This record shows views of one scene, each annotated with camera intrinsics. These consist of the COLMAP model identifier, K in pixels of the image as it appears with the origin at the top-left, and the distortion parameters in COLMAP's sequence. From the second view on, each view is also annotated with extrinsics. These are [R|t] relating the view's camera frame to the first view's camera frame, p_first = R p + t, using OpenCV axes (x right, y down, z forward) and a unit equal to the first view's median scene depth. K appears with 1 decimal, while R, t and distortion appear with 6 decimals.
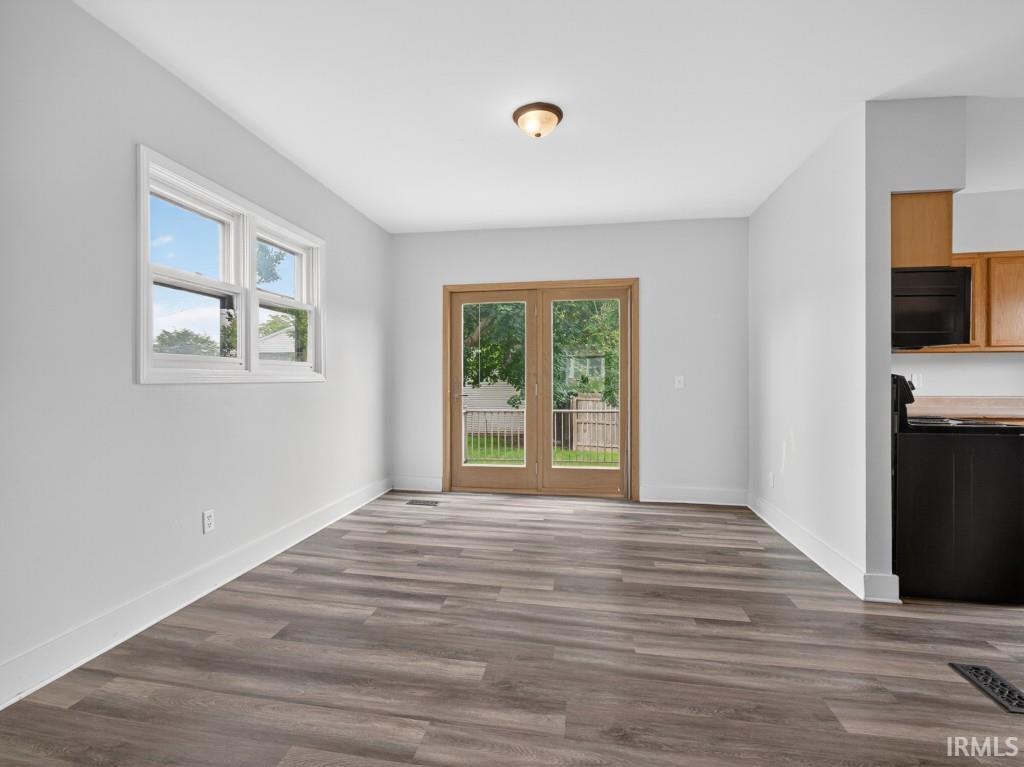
lens RADIAL K [[485.0, 0, 506.7], [0, 485.0, 384.4], [0, 0, 1]] dist [-0.002656, -0.000117]
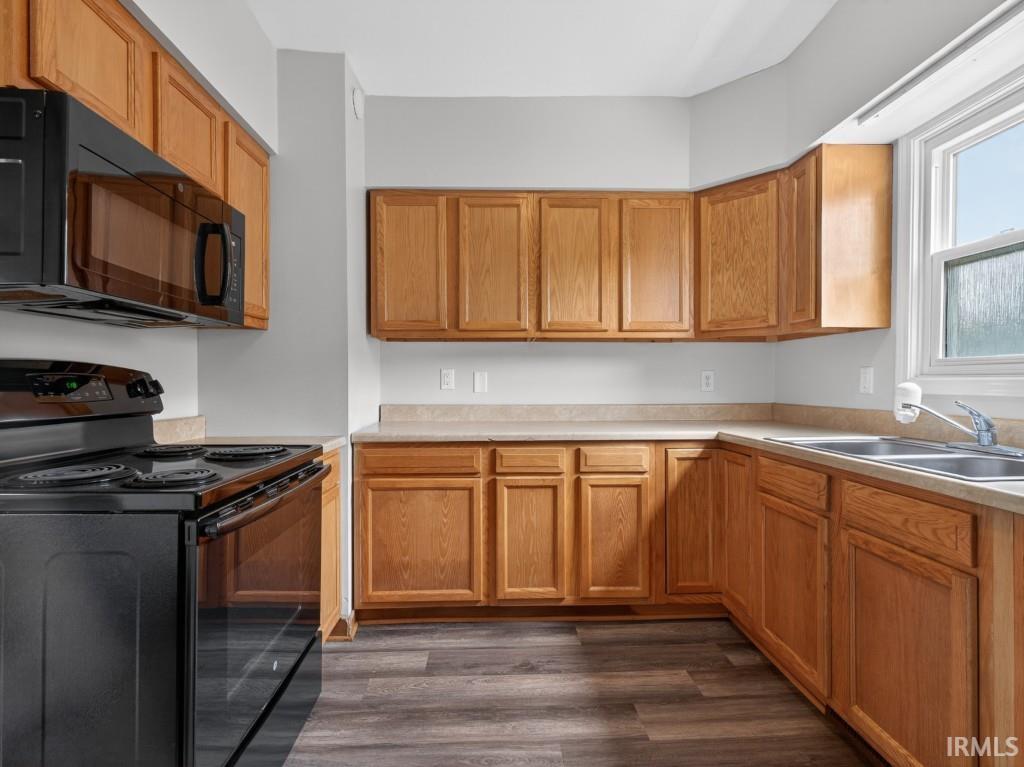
lens RADIAL K [[485.0, 0, 506.7], [0, 485.0, 384.4], [0, 0, 1]] dist [-0.002656, -0.000117]
pose [[0.981974, 0.005977, 0.188922, 1.054505], [-0.004434, 0.999953, -0.008586, -0.001258], [-0.188965, 0.007593, 0.981954, 0.455115]]
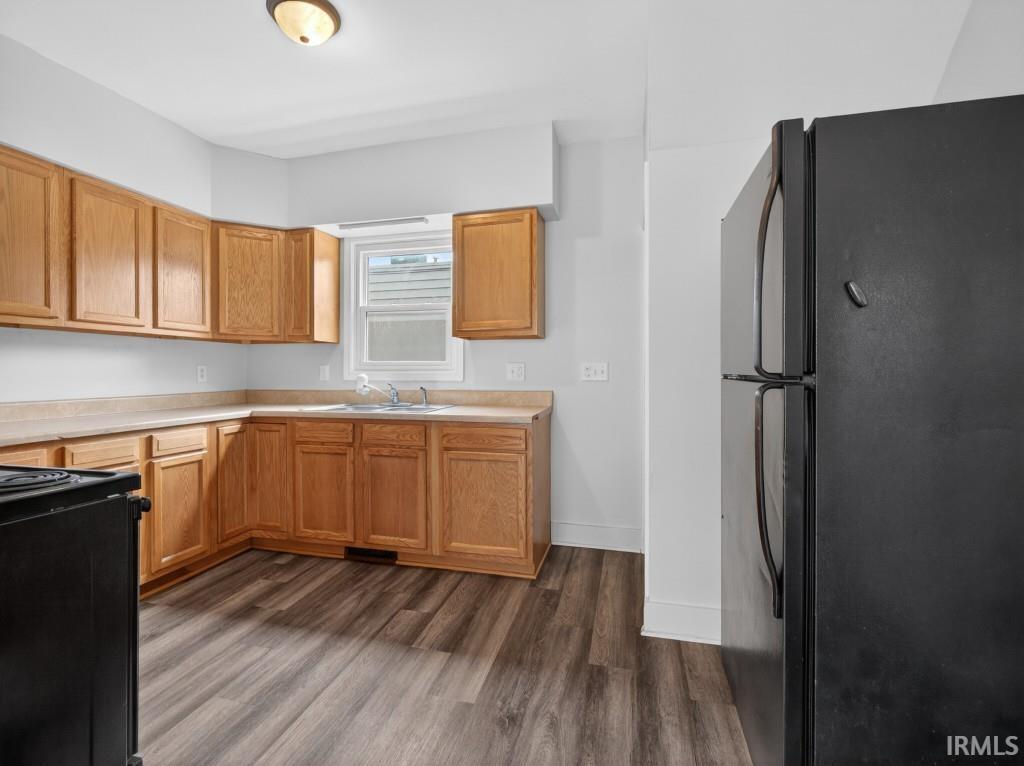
lens RADIAL K [[483.0, 0, 498.3], [0, 483.0, 378.7], [0, 0, 1]] dist [0.002191, 0.000505]
pose [[0.110047, -0.005337, 0.993912, 0.559289], [0.013218, 0.999905, 0.003905, -0.000749], [-0.993839, 0.012708, 0.110107, 0.499755]]
